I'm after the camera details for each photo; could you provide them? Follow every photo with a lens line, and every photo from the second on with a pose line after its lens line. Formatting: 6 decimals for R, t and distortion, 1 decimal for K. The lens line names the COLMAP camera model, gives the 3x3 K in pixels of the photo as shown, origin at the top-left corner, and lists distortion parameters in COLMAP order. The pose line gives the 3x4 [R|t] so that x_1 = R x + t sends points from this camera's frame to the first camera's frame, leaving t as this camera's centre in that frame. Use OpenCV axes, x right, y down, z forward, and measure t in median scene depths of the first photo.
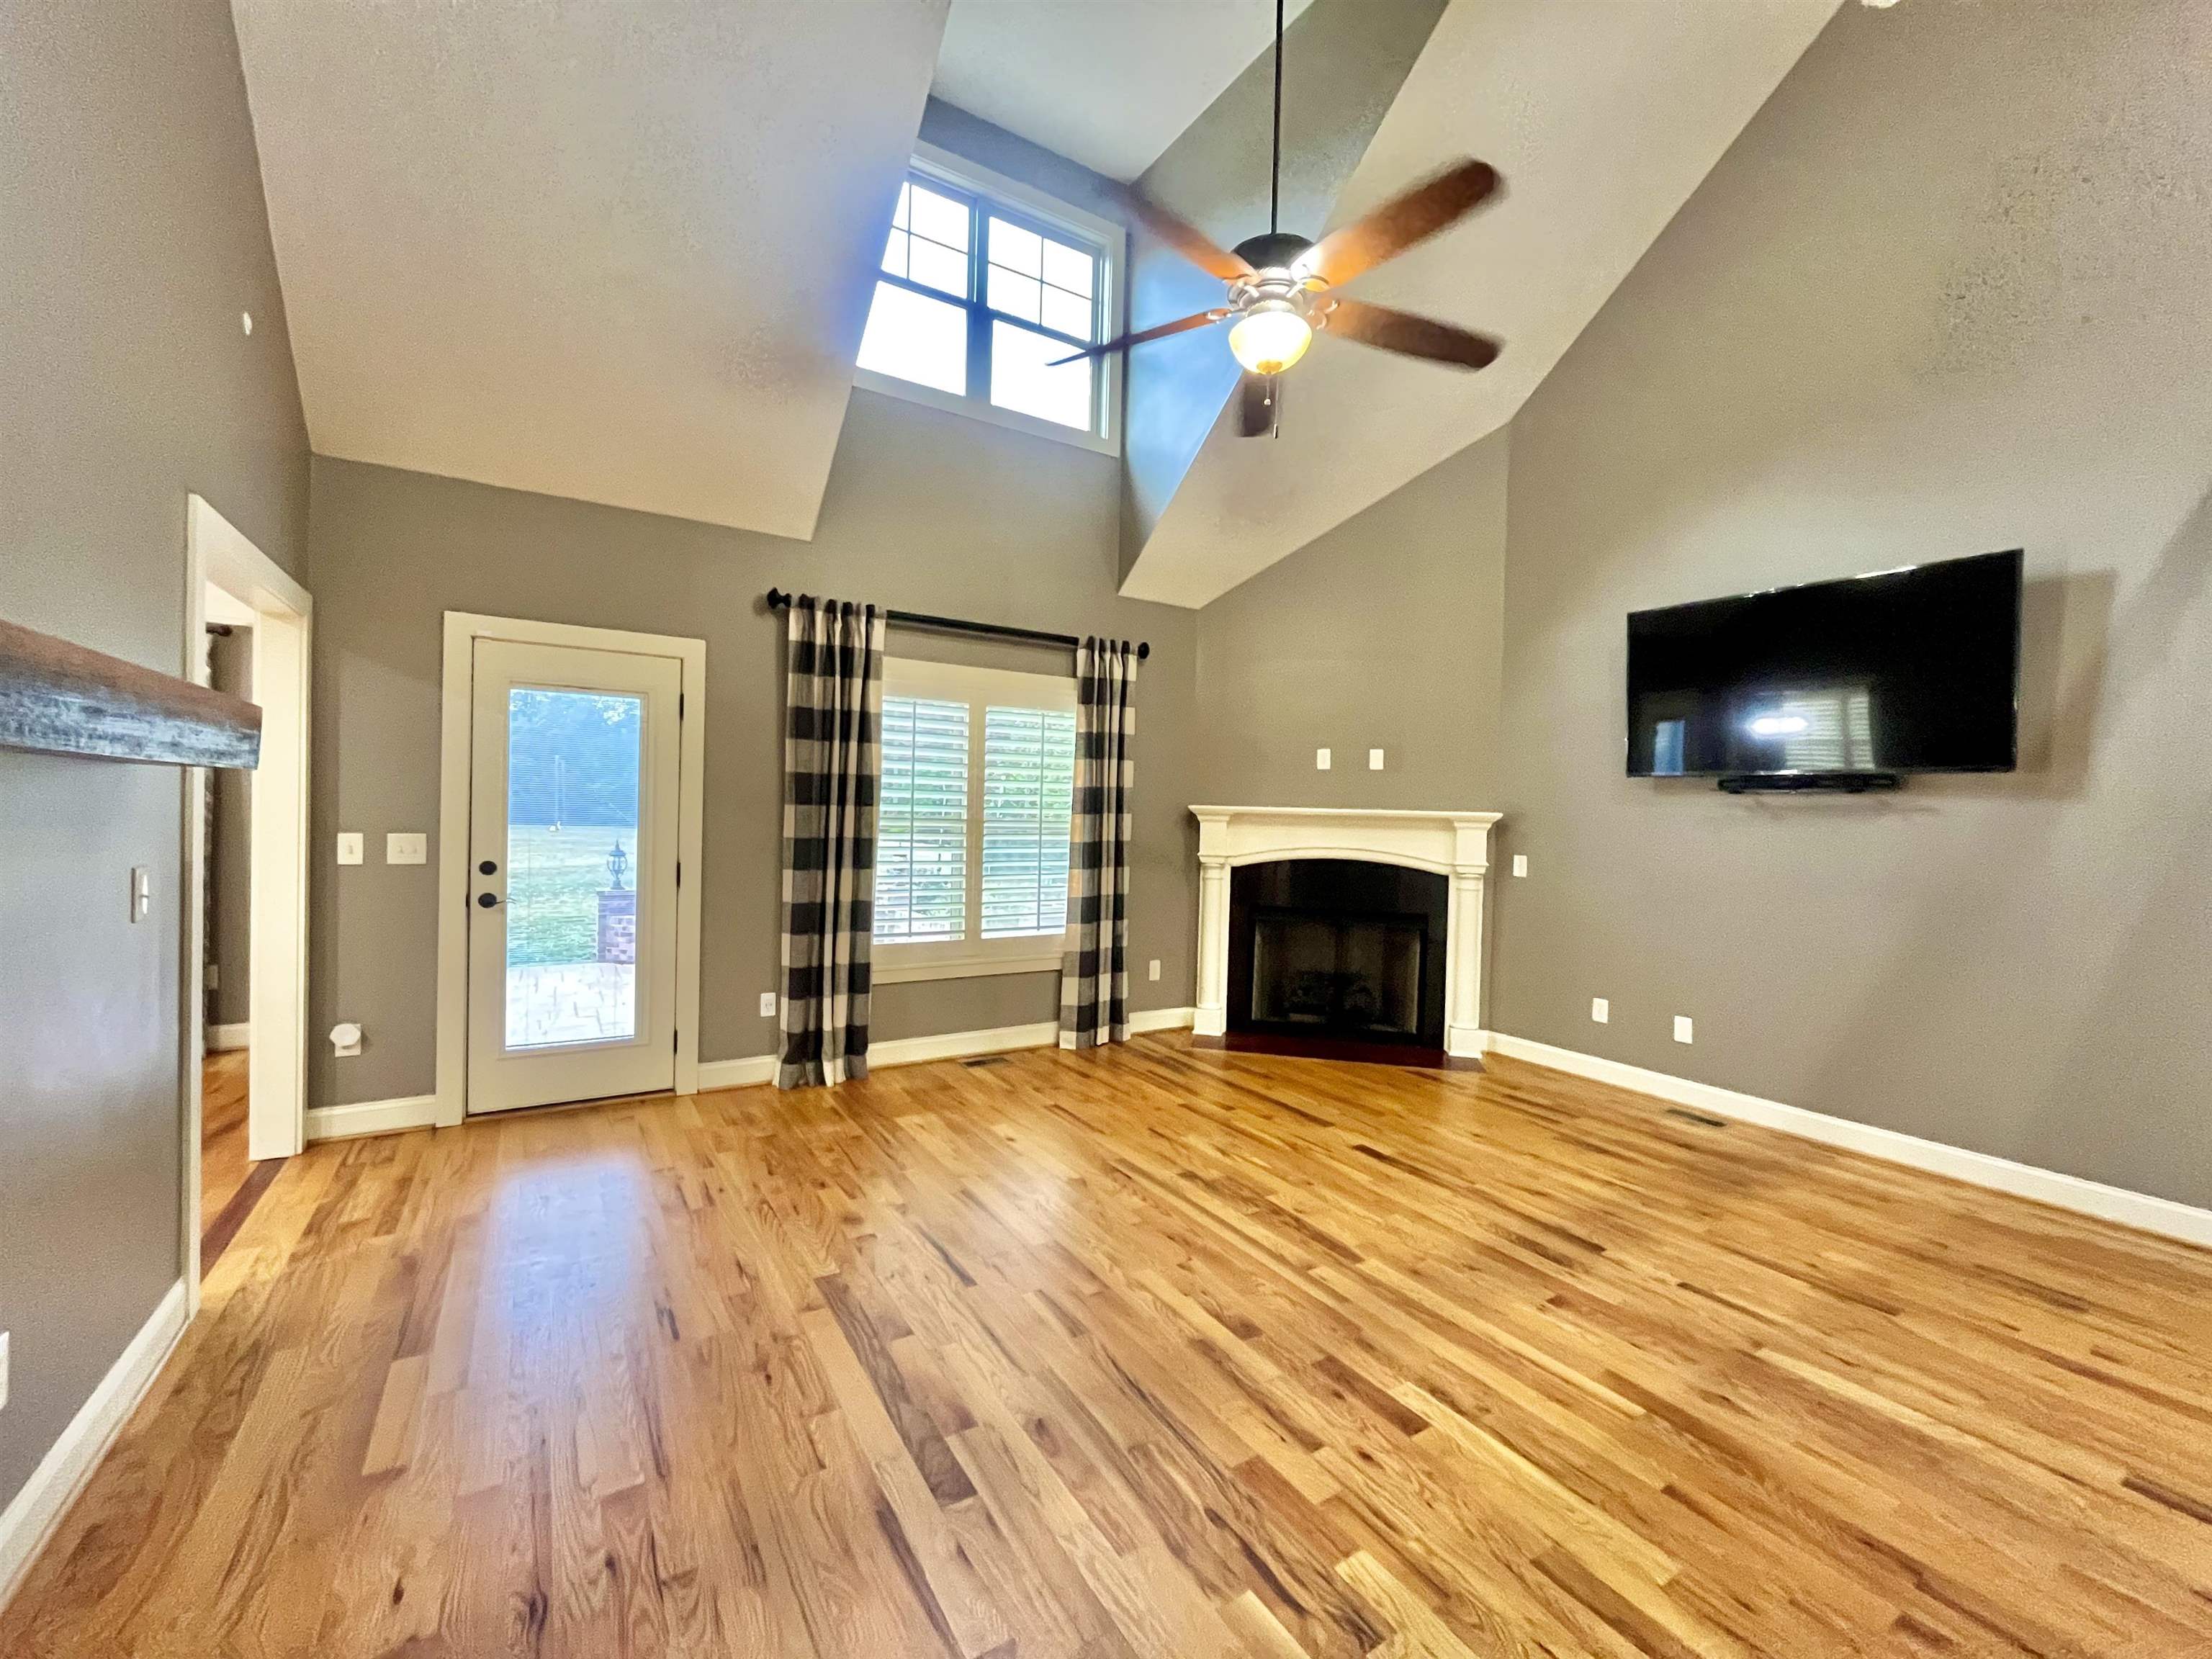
lens RADIAL K [[900.9, 0, 1106.0], [0, 900.9, 829.5], [0, 0, 1]] dist [-0.001698, -0.000906]
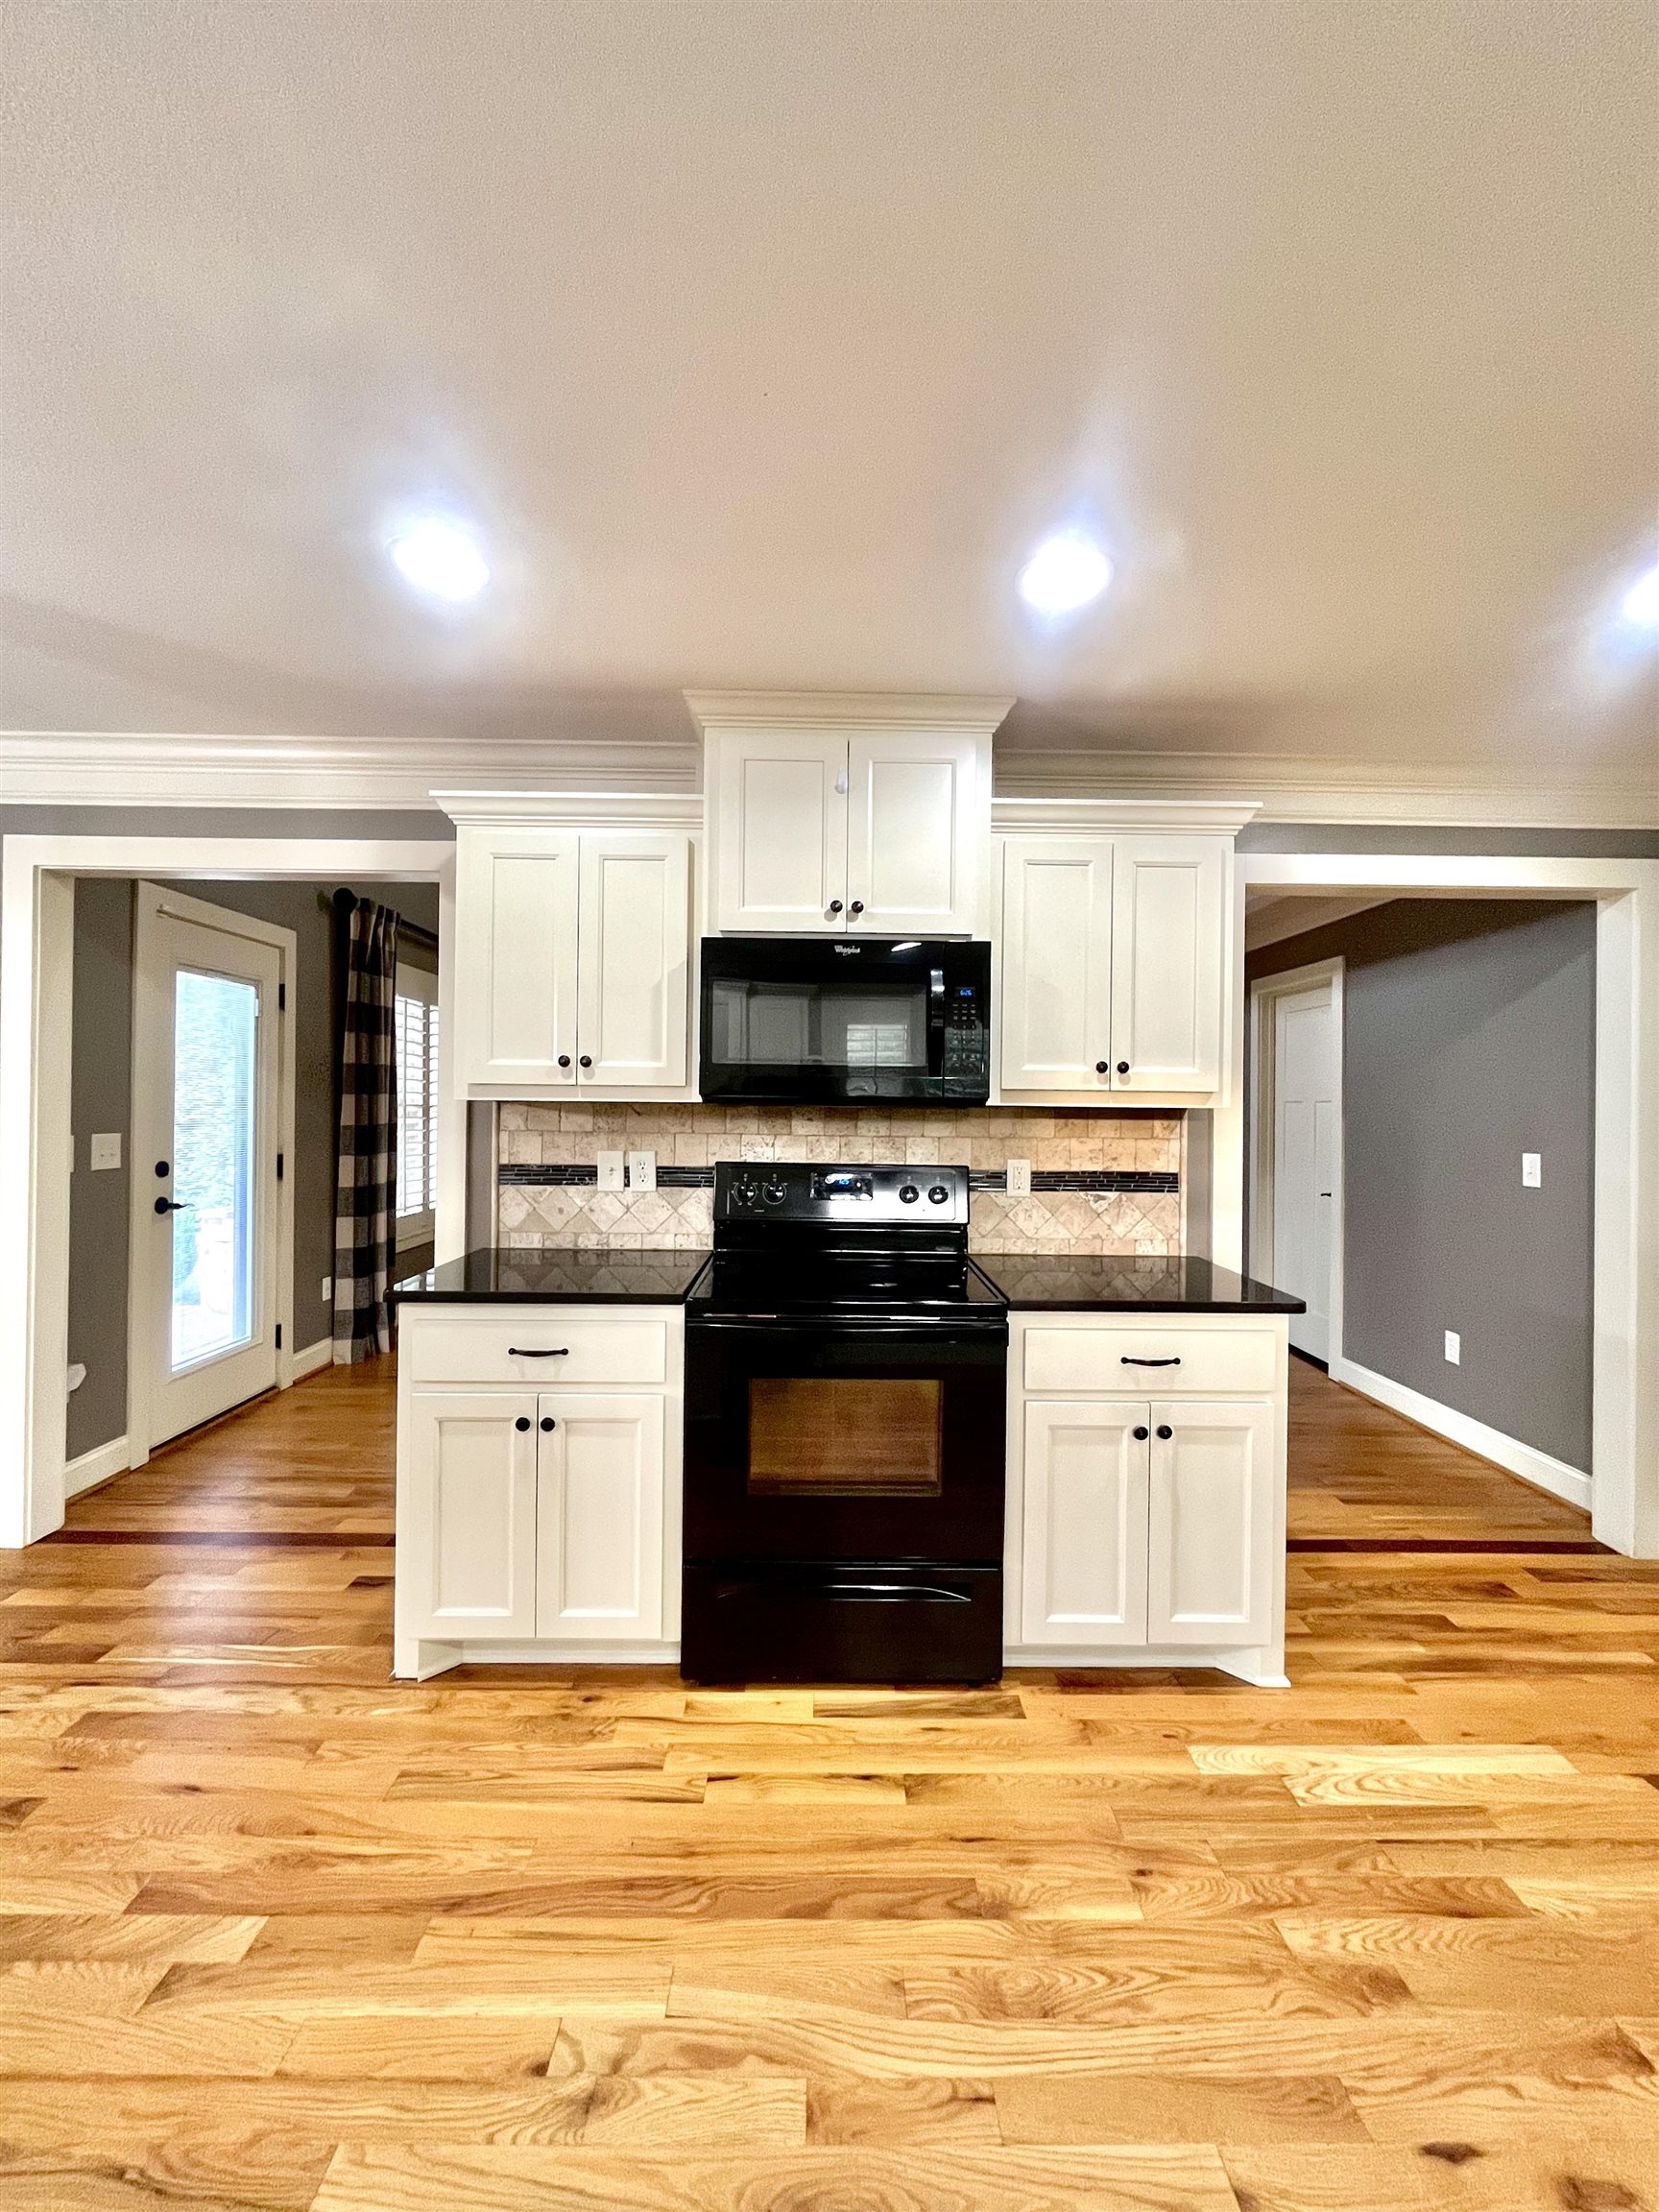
lens RADIAL K [[900.9, 0, 829.5], [0, 900.9, 1106.0], [0, 0, 1]] dist [-0.001698, -0.000906]
pose [[0.522393, -0.018247, 0.852509, -1.060613], [0.019130, 0.999770, 0.009677, -0.015775], [-0.852490, 0.011253, 0.522622, -0.033813]]
